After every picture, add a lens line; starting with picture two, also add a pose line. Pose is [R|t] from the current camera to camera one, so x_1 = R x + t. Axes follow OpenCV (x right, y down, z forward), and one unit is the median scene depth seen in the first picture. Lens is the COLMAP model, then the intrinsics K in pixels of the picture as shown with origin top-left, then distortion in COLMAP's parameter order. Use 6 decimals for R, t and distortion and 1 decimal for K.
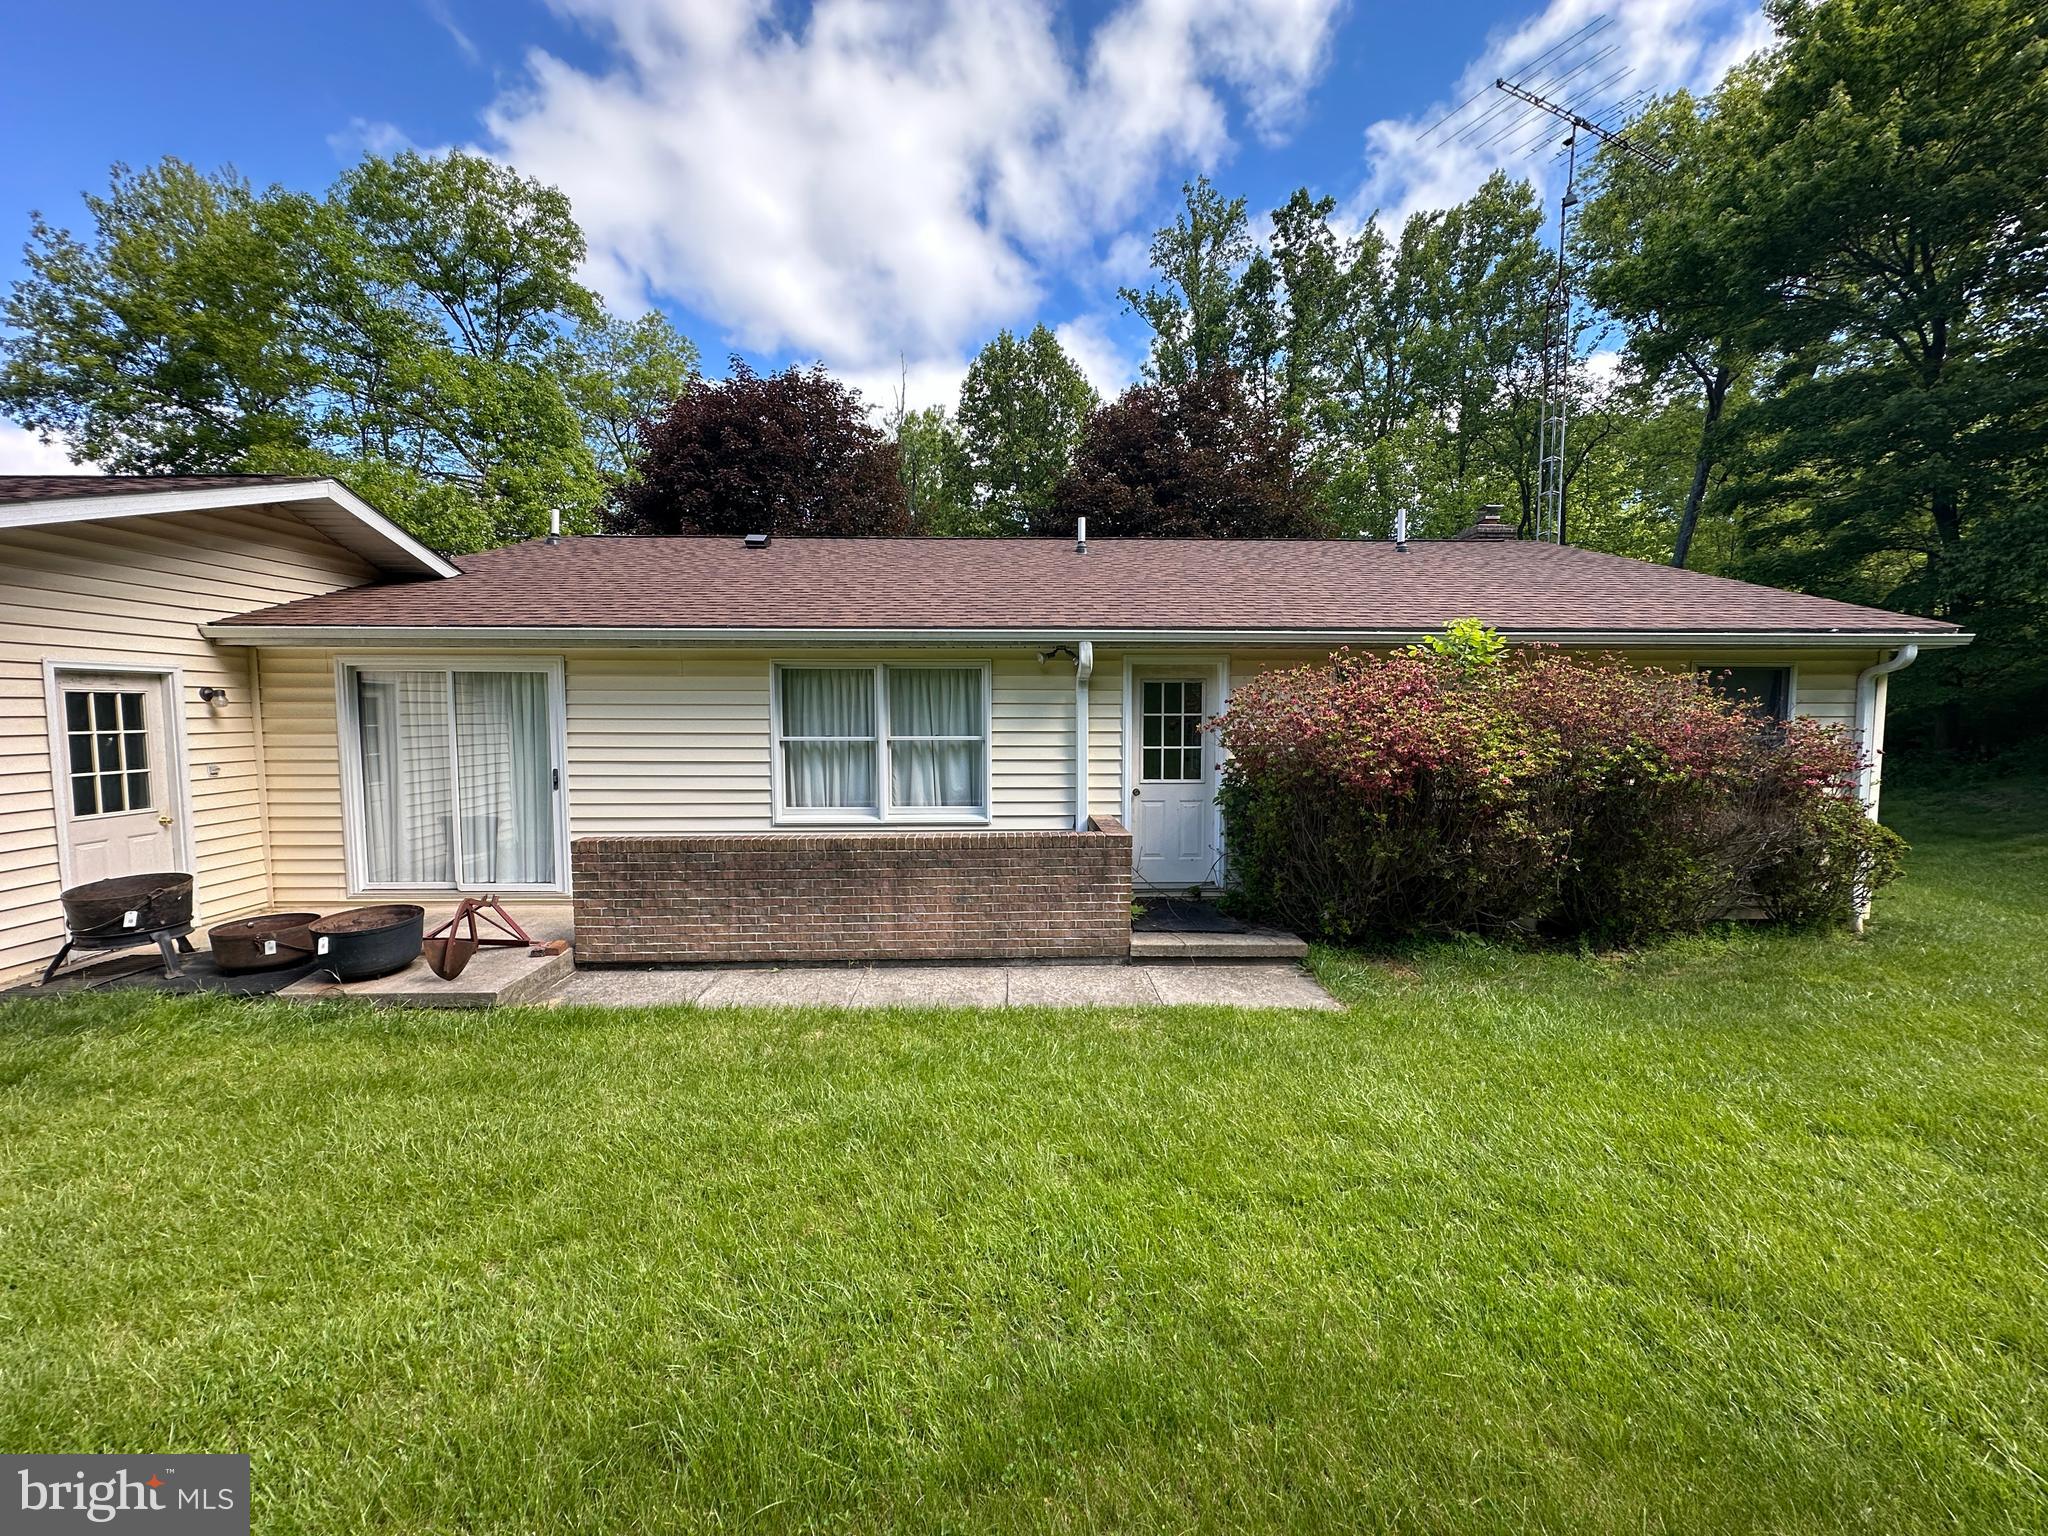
lens RADIAL K [[808.0, 0, 1024.5], [0, 808.0, 771.2], [0, 0, 1]] dist [-0.004657, 0.001573]
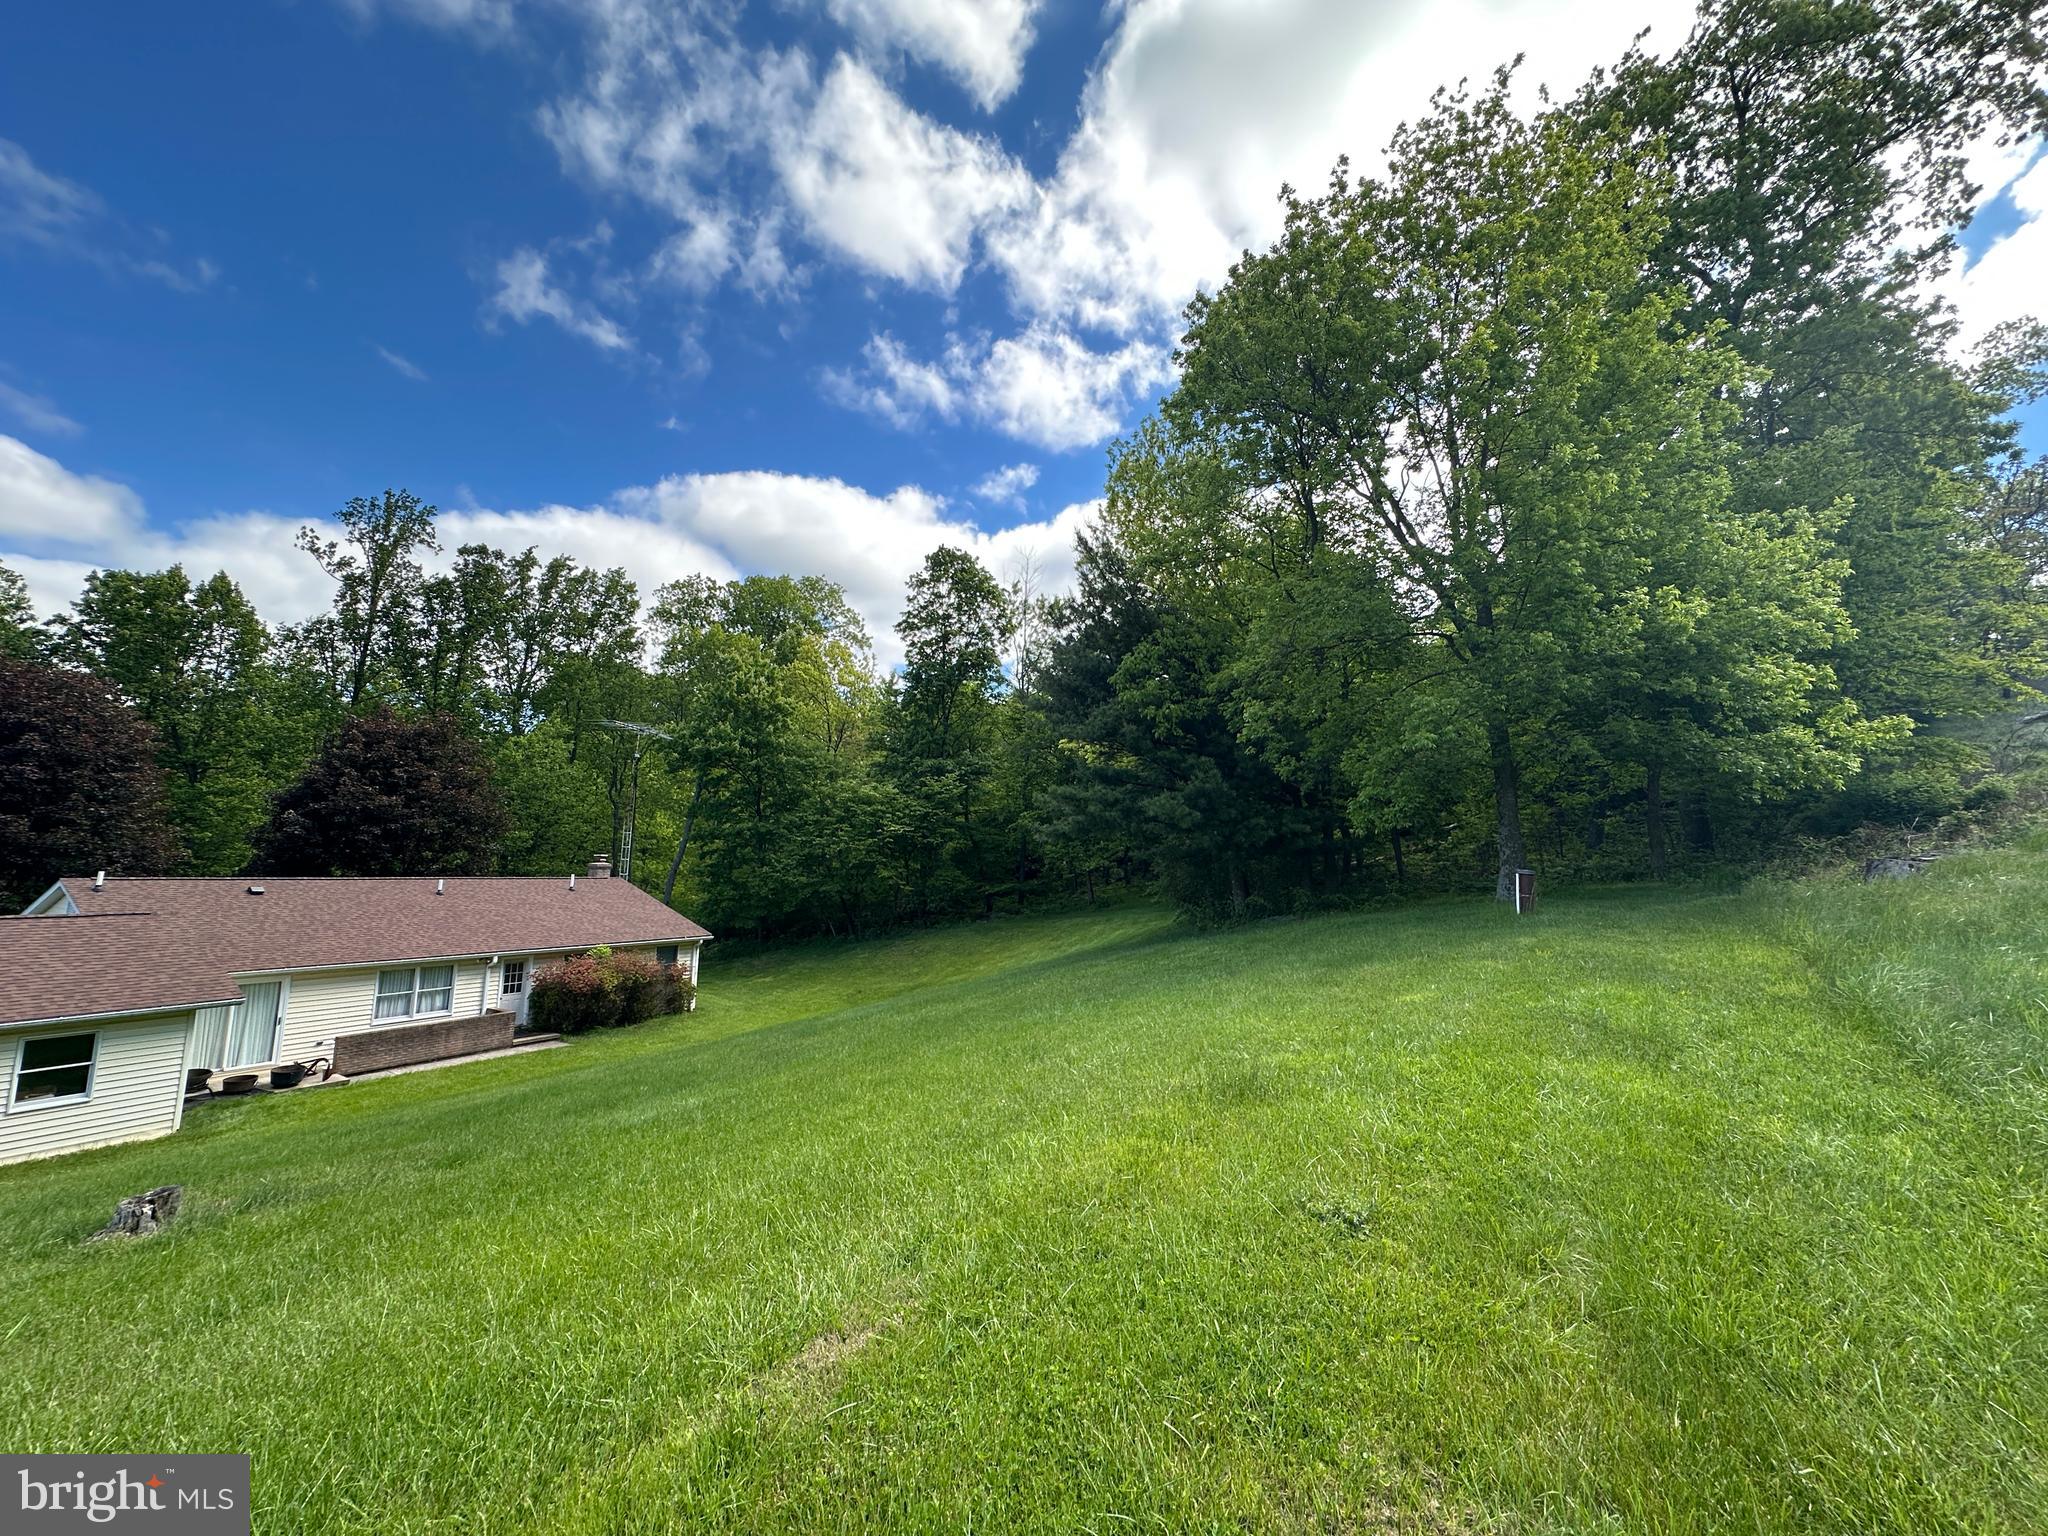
lens RADIAL K [[808.0, 0, 1016.2], [0, 808.0, 758.8], [0, 0, 1]] dist [-0.004657, 0.001573]
pose [[0.525315, 0.123194, 0.841943, -1.742421], [0.038163, 0.985057, -0.167946, -0.323765], [-0.850052, 0.120355, 0.512764, -2.727937]]
